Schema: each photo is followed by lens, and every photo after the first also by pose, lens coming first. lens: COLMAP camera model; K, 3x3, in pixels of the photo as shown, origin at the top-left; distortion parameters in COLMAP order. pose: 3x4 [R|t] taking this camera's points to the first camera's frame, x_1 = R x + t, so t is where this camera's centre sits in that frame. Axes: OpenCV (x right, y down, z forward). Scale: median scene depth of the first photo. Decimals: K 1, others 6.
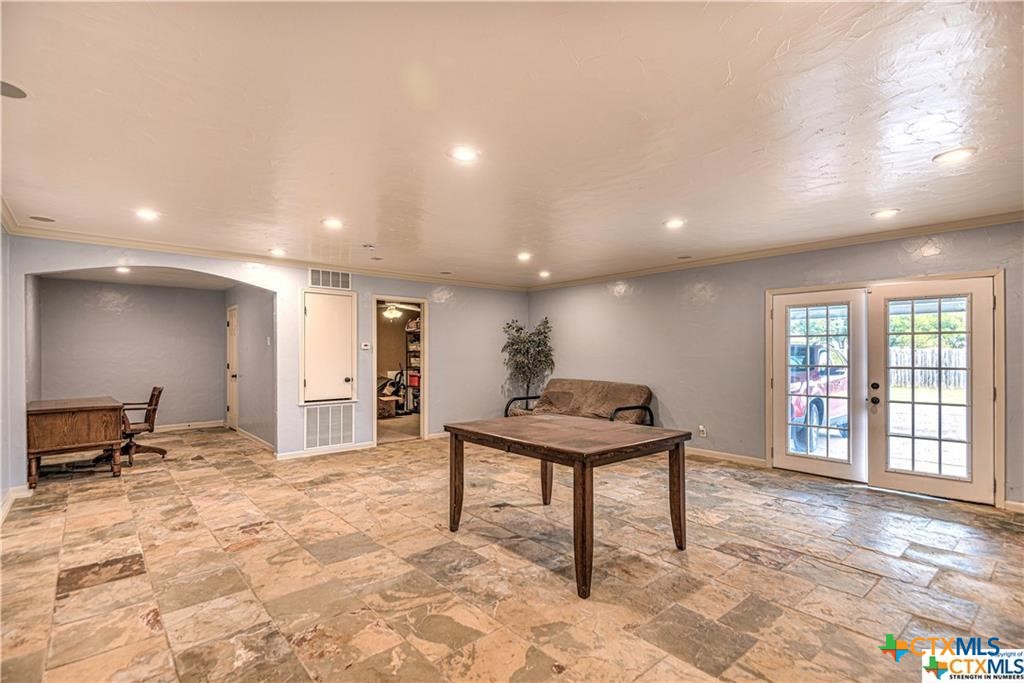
lens RADIAL K [[464.7, 0, 511.8], [0, 464.7, 351.6], [0, 0, 1]] dist [0.016858, -0.004235]
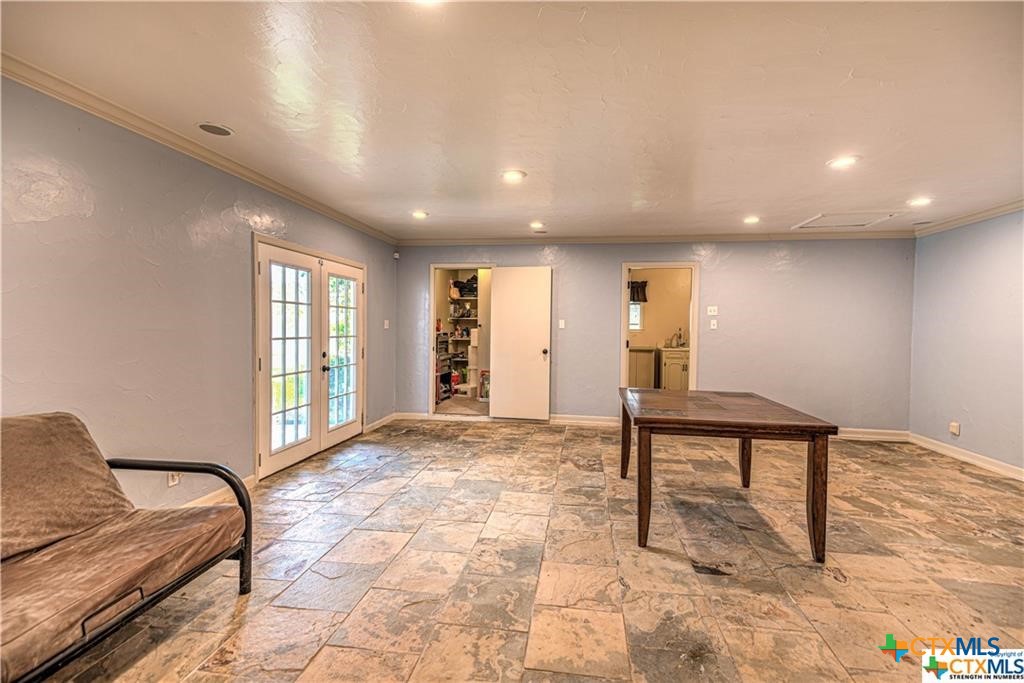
lens RADIAL K [[464.7, 0, 505.8], [0, 464.7, 337.9], [0, 0, 1]] dist [0.016858, -0.004235]
pose [[-0.630188, -0.032153, 0.775777, -0.331528], [-0.019184, 0.999482, 0.025841, 0.002648], [-0.776206, 0.001403, -0.630478, 1.611368]]
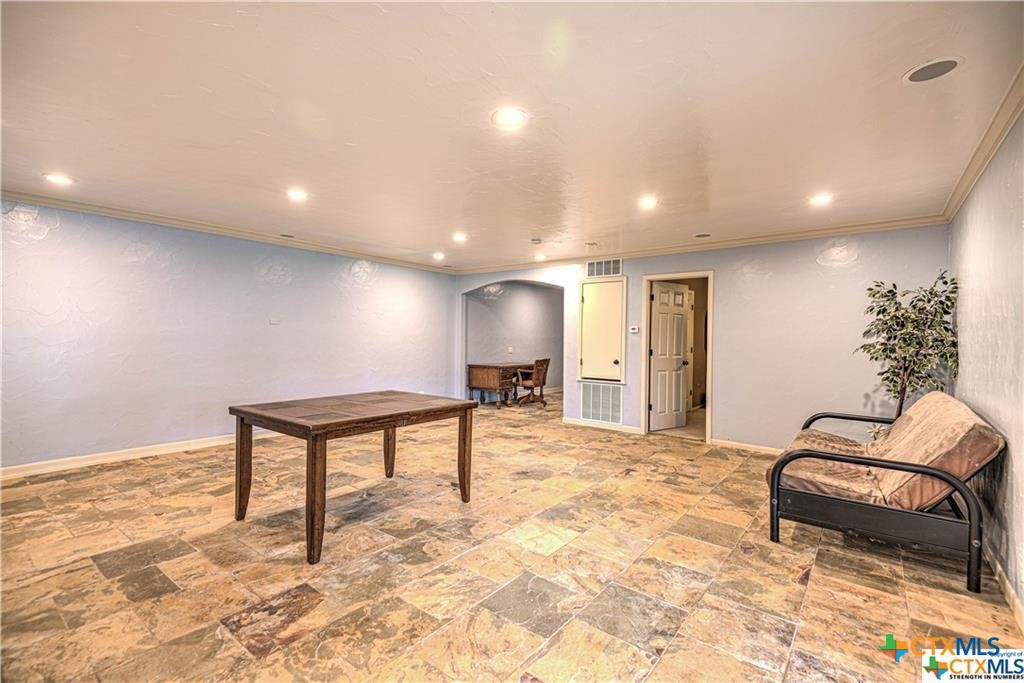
lens RADIAL K [[464.7, 0, 524.7], [0, 464.7, 339.0], [0, 0, 1]] dist [0.016858, -0.004235]
pose [[0.214894, 0.004042, -0.976629, 0.985354], [-0.004698, 0.999984, 0.003105, 0.010894], [0.976626, 0.003921, 0.214909, 0.922881]]
